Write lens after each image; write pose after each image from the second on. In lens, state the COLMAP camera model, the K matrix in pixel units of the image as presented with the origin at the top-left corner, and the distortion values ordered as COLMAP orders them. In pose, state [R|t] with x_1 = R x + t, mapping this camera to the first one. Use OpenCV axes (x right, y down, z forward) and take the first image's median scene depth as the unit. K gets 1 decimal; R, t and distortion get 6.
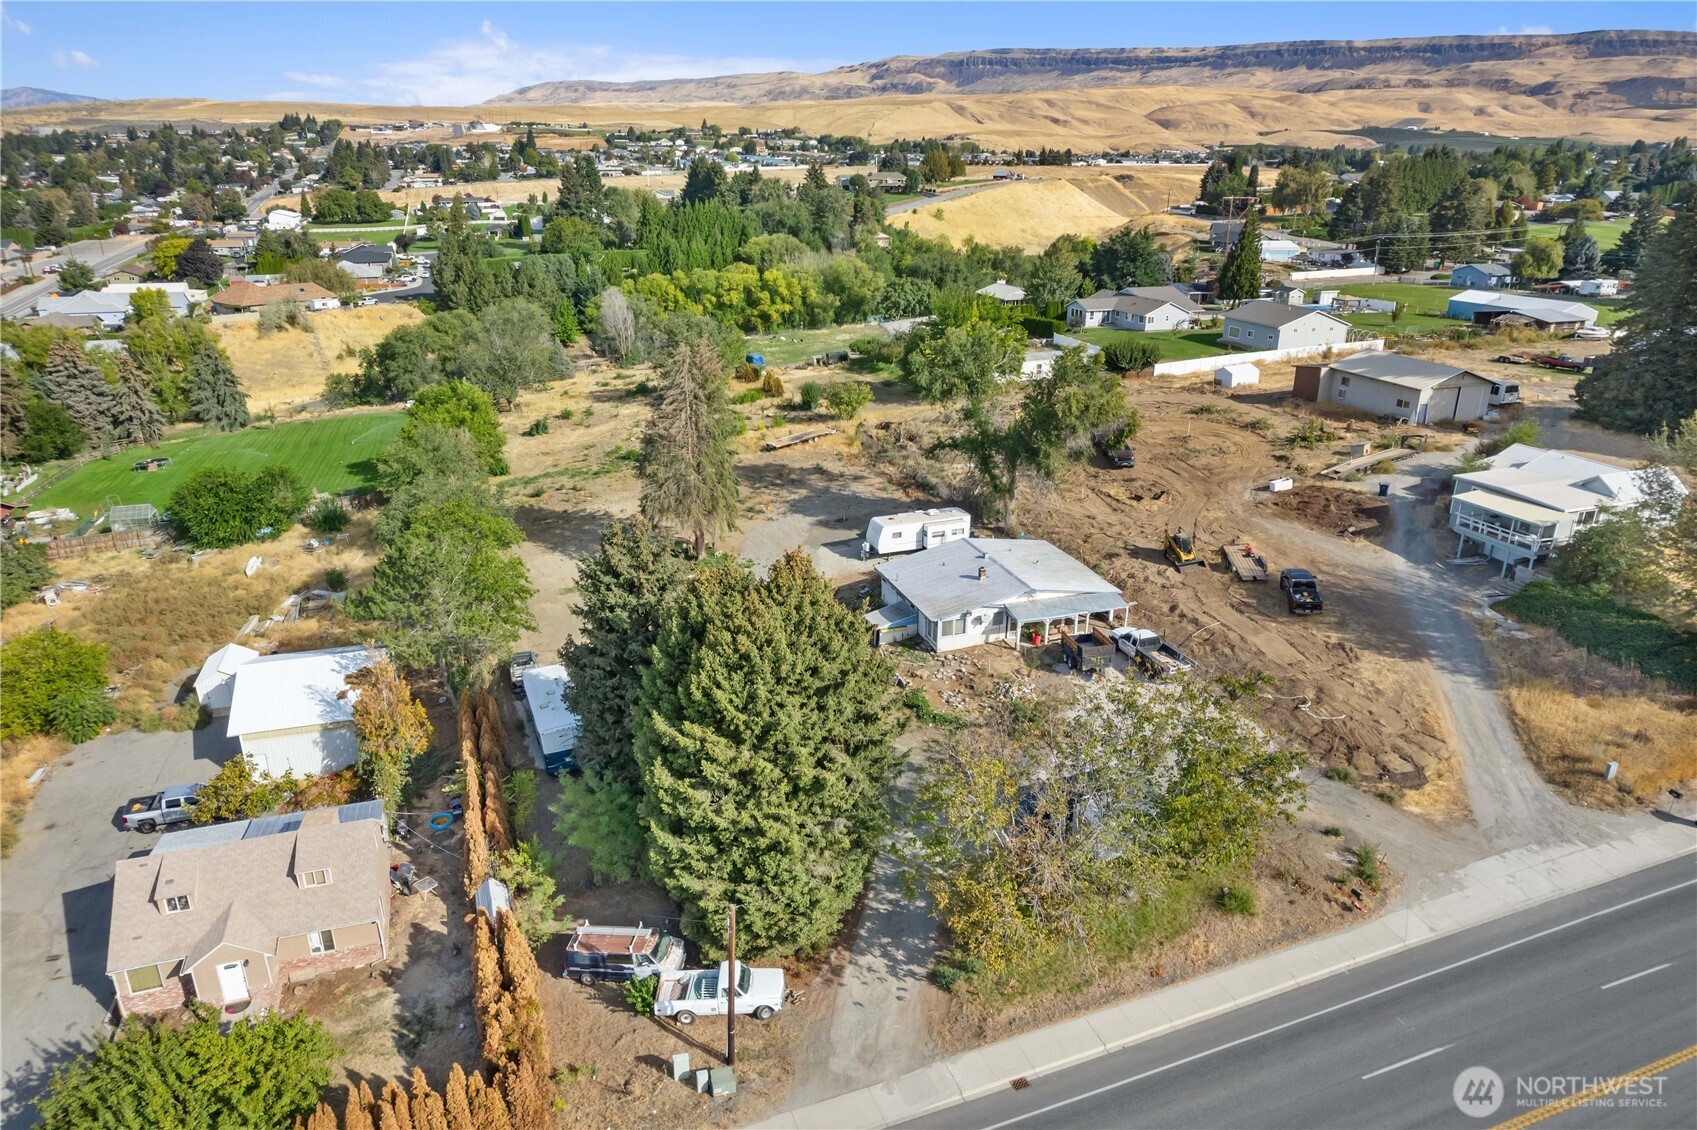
lens RADIAL K [[1084.6, 0, 843.0], [0, 1084.6, 568.7], [0, 0, 1]] dist [-0.080134, 0.073266]
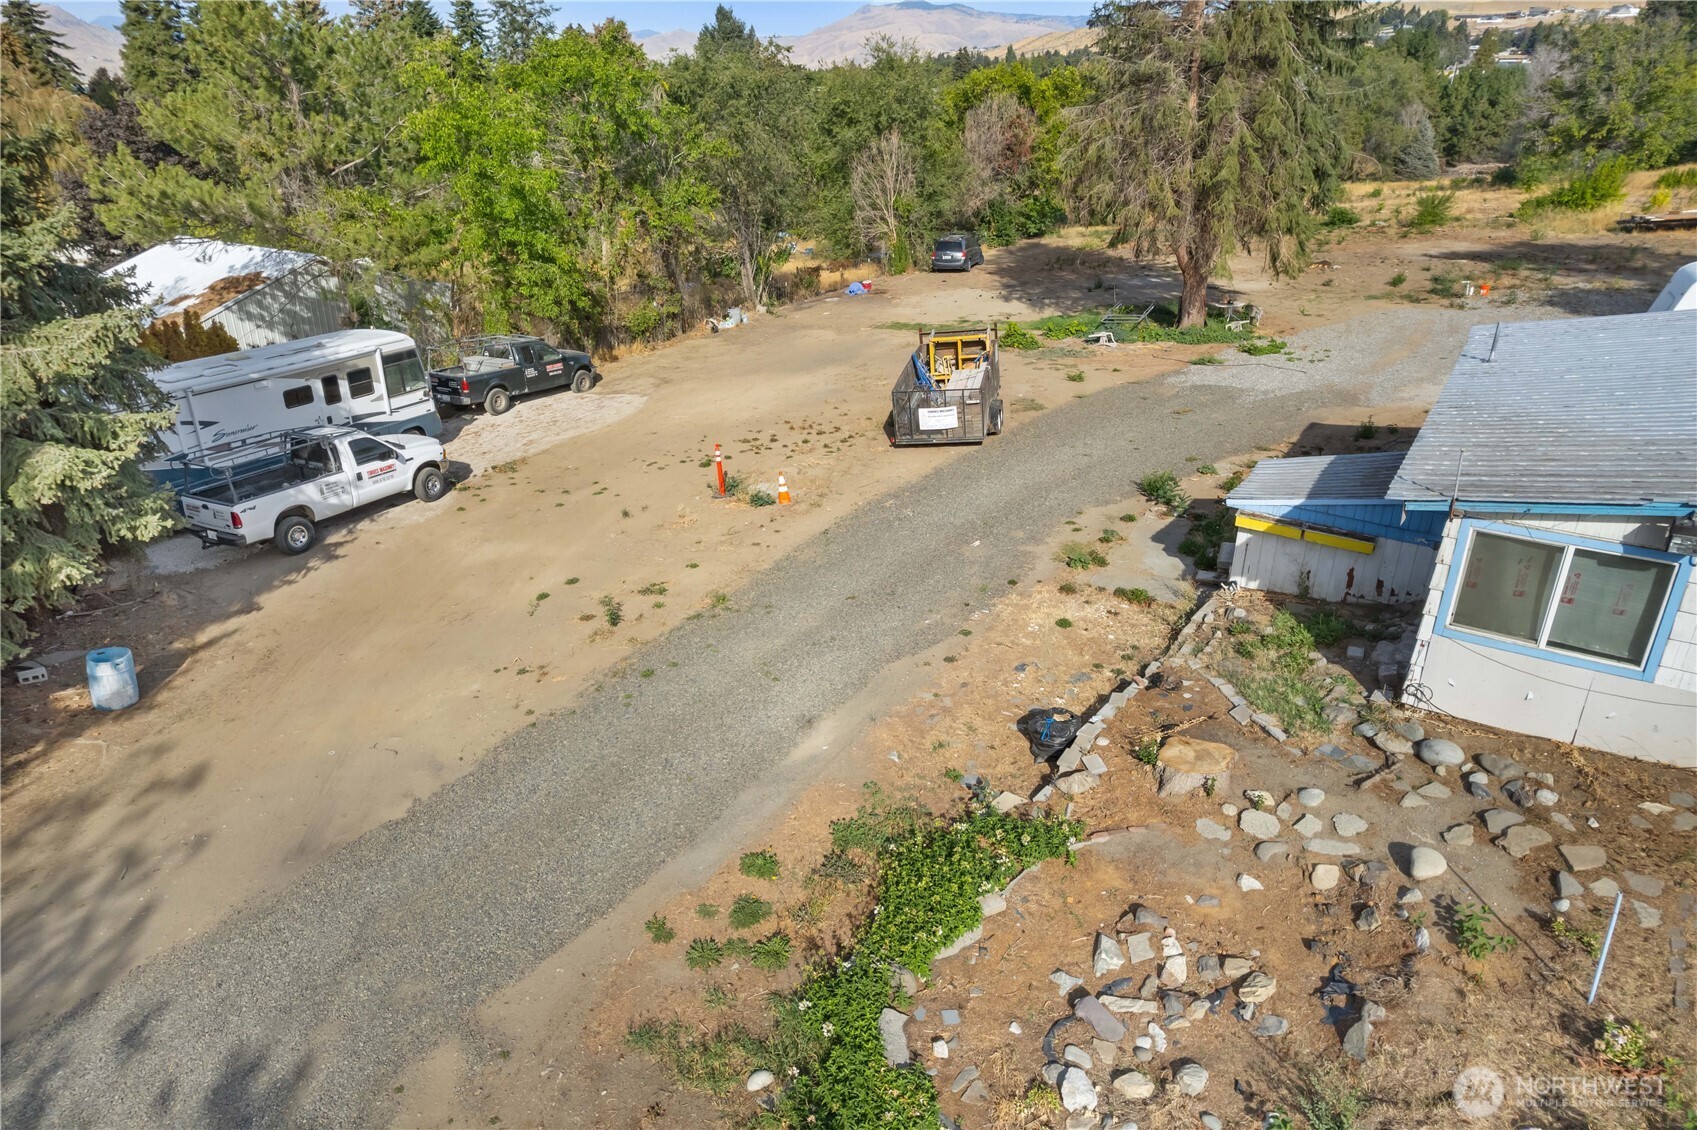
lens RADIAL K [[1084.6, 0, 843.0], [0, 1084.6, 568.7], [0, 0, 1]] dist [-0.080134, 0.073266]
pose [[0.621609, 0.322473, -0.713872, 0.082410], [-0.275696, 0.943087, 0.185951, 0.028250], [0.733208, 0.081223, 0.675136, 0.460472]]
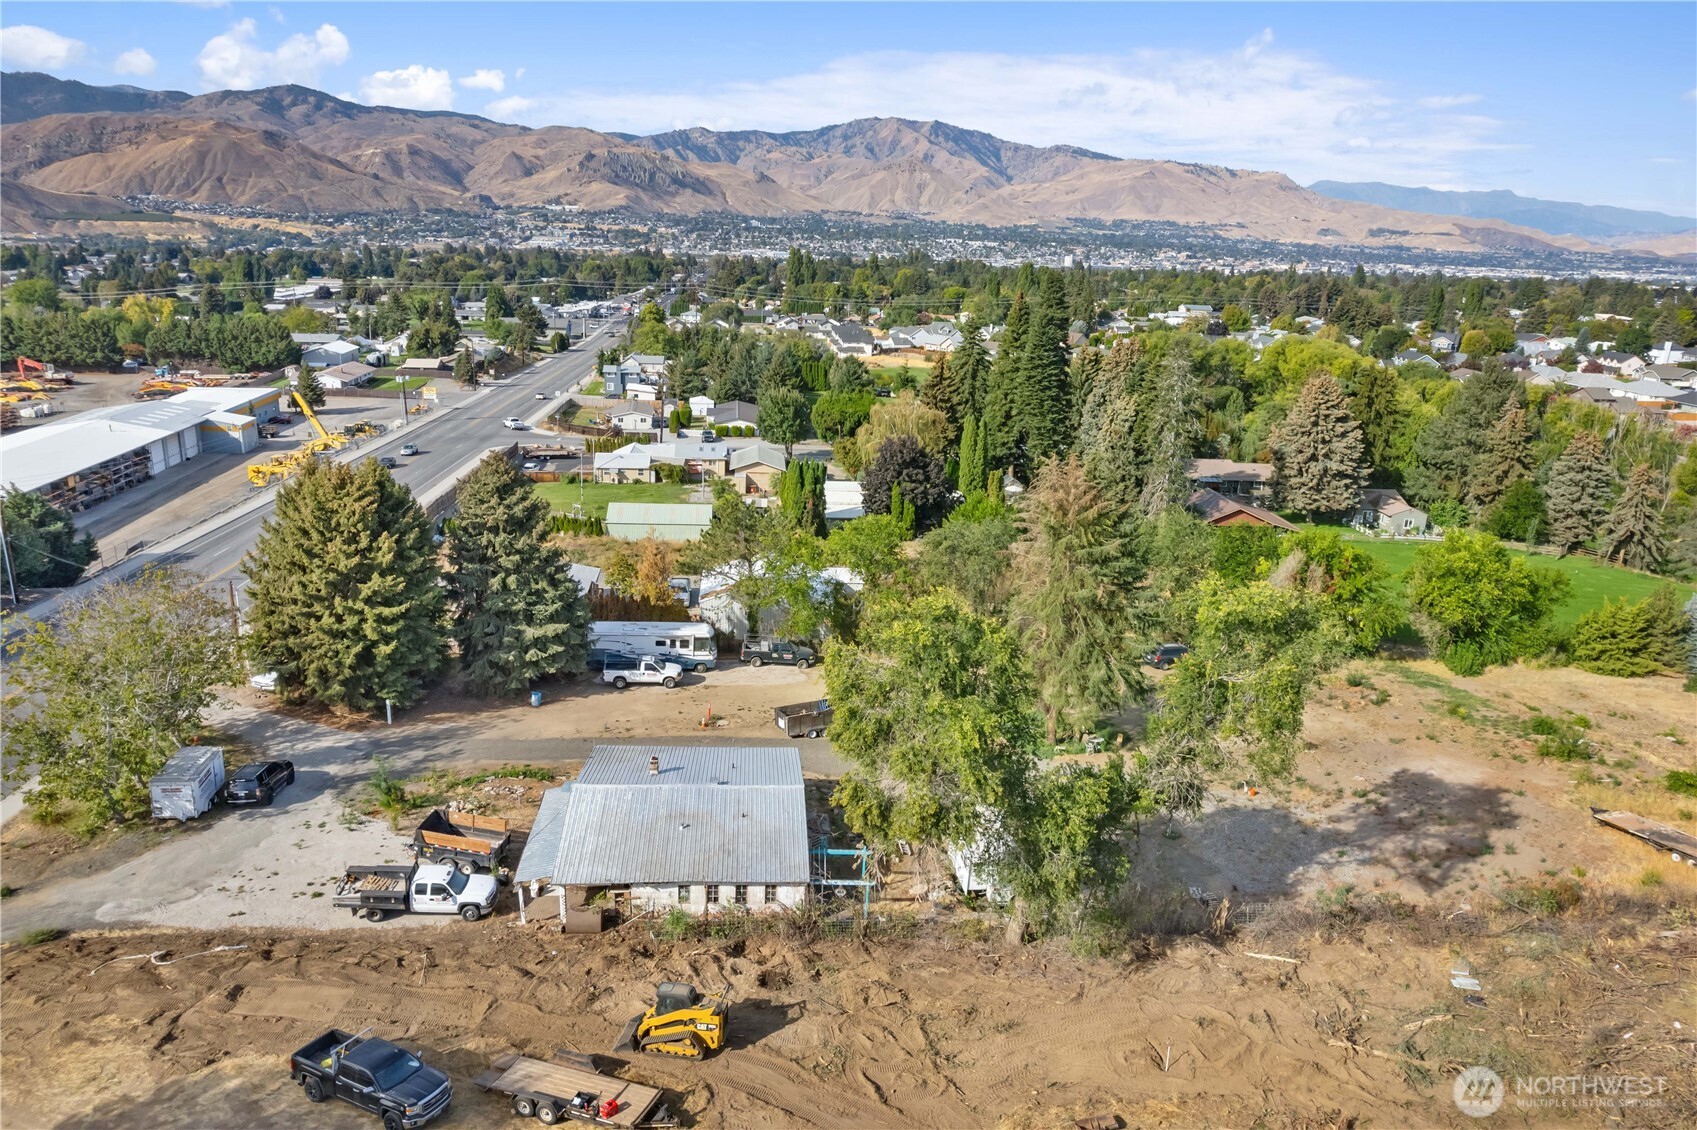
lens RADIAL K [[1166.2, 0, 847.8], [0, 1166.2, 586.6], [0, 0, 1]] dist [-0.091450, 0.073315]
pose [[-0.257128, 0.283177, -0.923957, 0.455419], [-0.374684, 0.852101, 0.365425, -0.251769], [0.890785, 0.440153, -0.112998, 0.674087]]
